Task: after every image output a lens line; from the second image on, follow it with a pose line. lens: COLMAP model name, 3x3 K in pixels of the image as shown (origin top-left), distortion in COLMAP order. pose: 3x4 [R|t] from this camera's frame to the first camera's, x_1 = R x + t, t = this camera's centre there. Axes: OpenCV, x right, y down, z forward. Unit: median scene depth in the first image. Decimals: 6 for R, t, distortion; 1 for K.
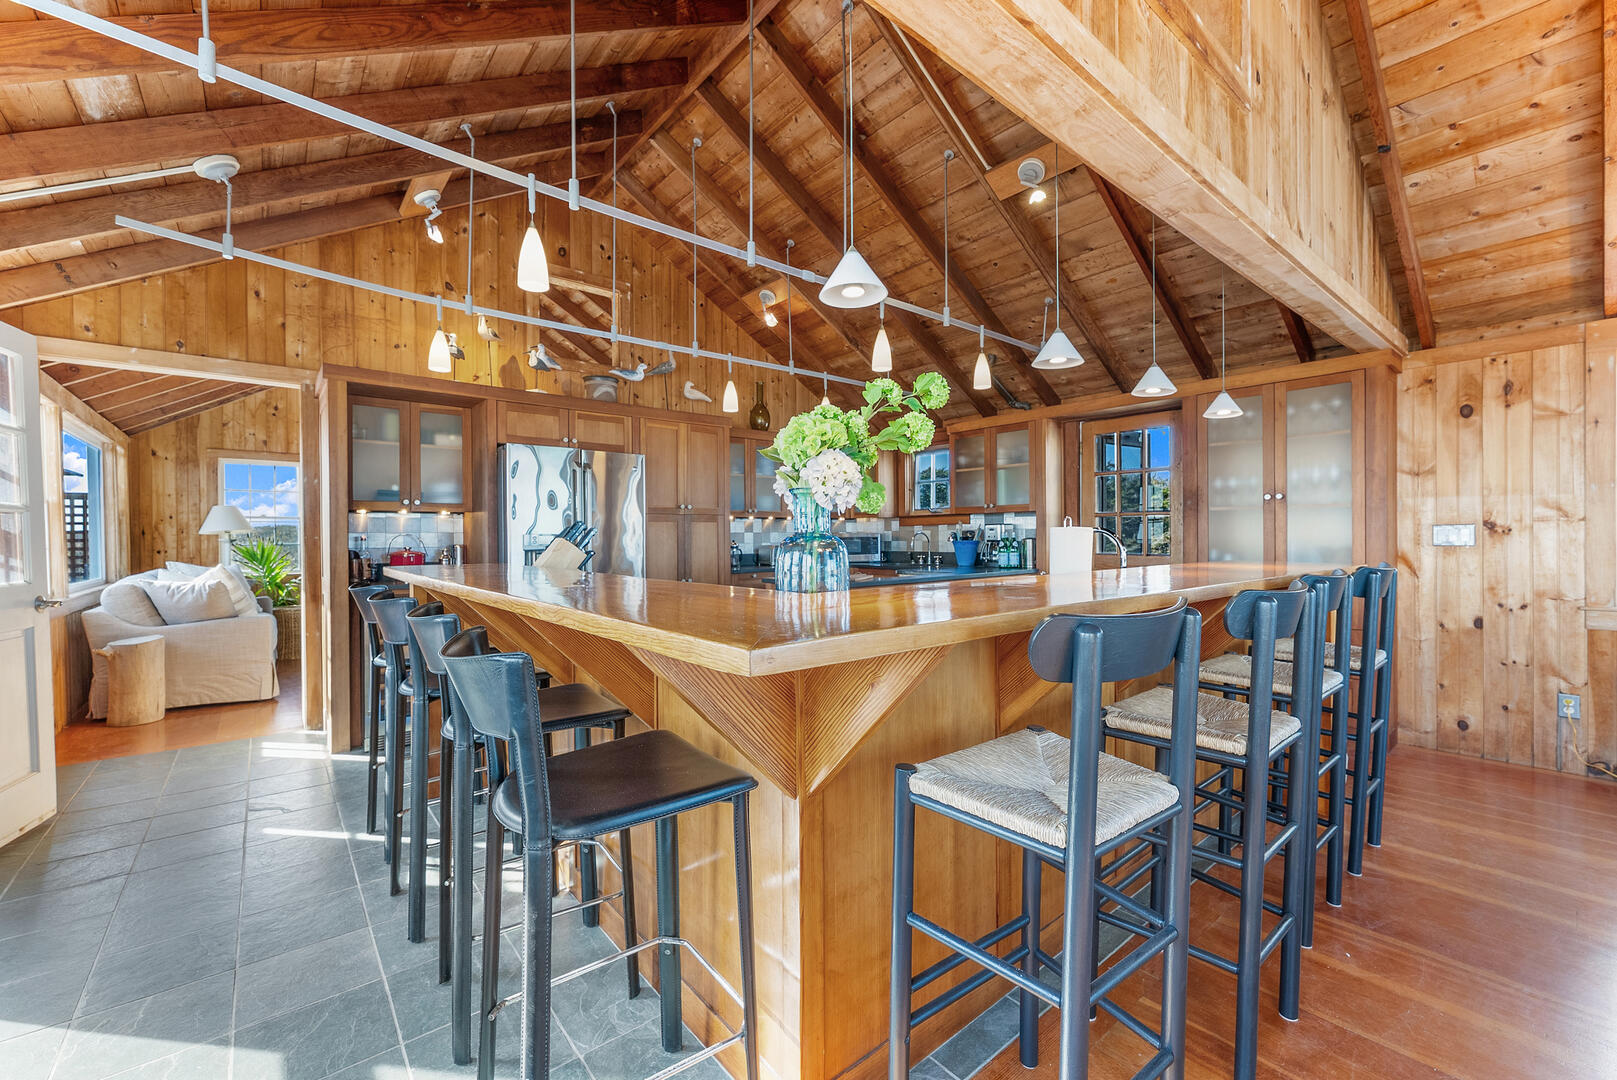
lens RADIAL K [[659.9, 0, 807.2], [0, 659.9, 542.0], [0, 0, 1]] dist [-0.000672, -0.000114]
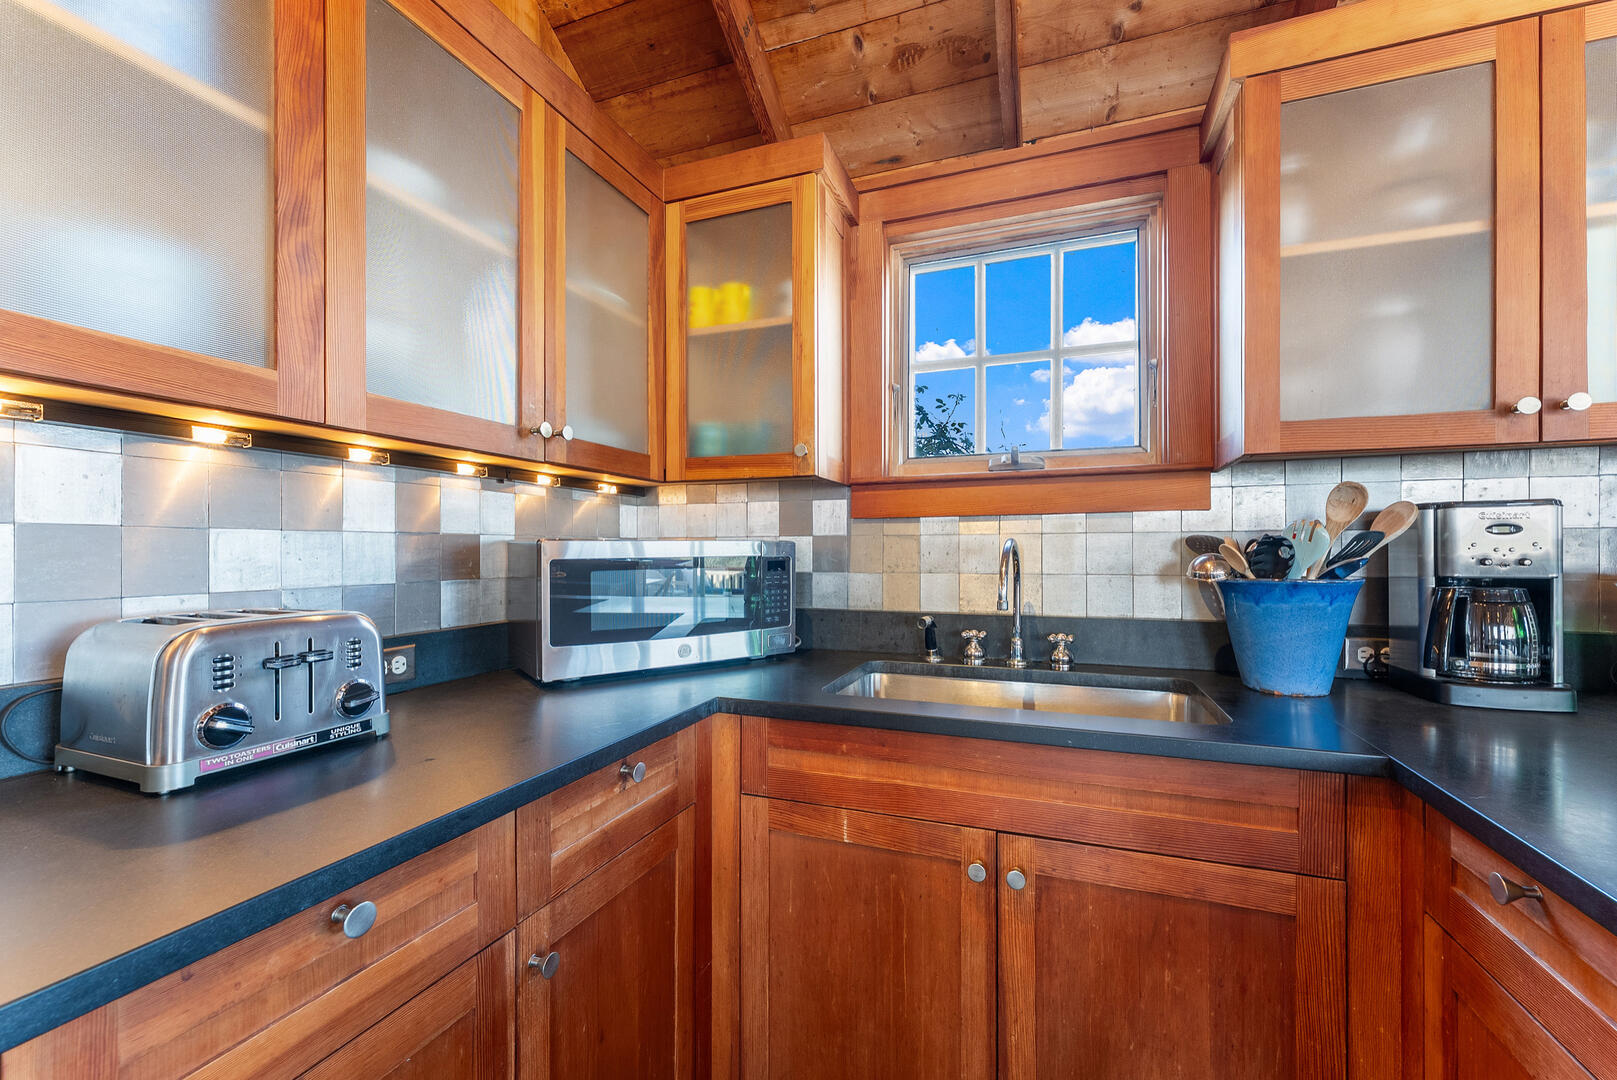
lens RADIAL K [[659.9, 0, 810.0], [0, 659.9, 546.7], [0, 0, 1]] dist [-0.000672, -0.000114]
pose [[0.862230, 0.002376, 0.506512, -0.014396], [0.005233, 0.999894, -0.013598, -0.008570], [-0.506490, 0.014375, 0.862126, 0.790241]]
